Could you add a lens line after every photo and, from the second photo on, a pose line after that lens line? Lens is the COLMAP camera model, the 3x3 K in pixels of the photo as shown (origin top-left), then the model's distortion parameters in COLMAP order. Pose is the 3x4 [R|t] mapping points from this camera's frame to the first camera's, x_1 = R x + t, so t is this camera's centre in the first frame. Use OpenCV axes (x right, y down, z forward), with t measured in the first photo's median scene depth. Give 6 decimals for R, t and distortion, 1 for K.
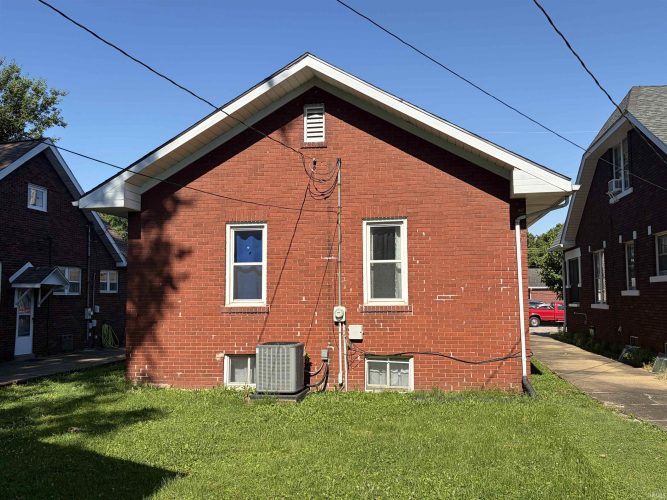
lens RADIAL K [[627.5, 0, 333.2], [0, 627.5, 249.1], [0, 0, 1]] dist [0.080450, 0.000000]
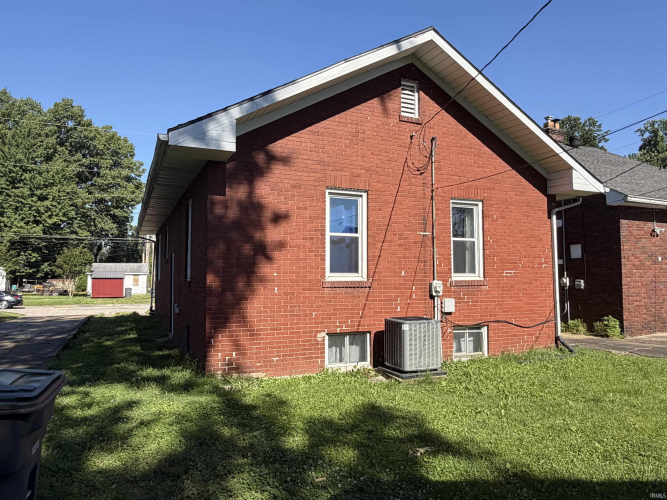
lens RADIAL K [[464.5, 0, 333.4], [0, 464.5, 245.5], [0, 0, 1]] dist [0.000406, -0.001254]
pose [[0.827014, 0.045724, 0.560318, -0.537386], [-0.049691, 0.998731, -0.008157, 0.046491], [-0.559981, -0.021097, 0.828237, 0.447893]]
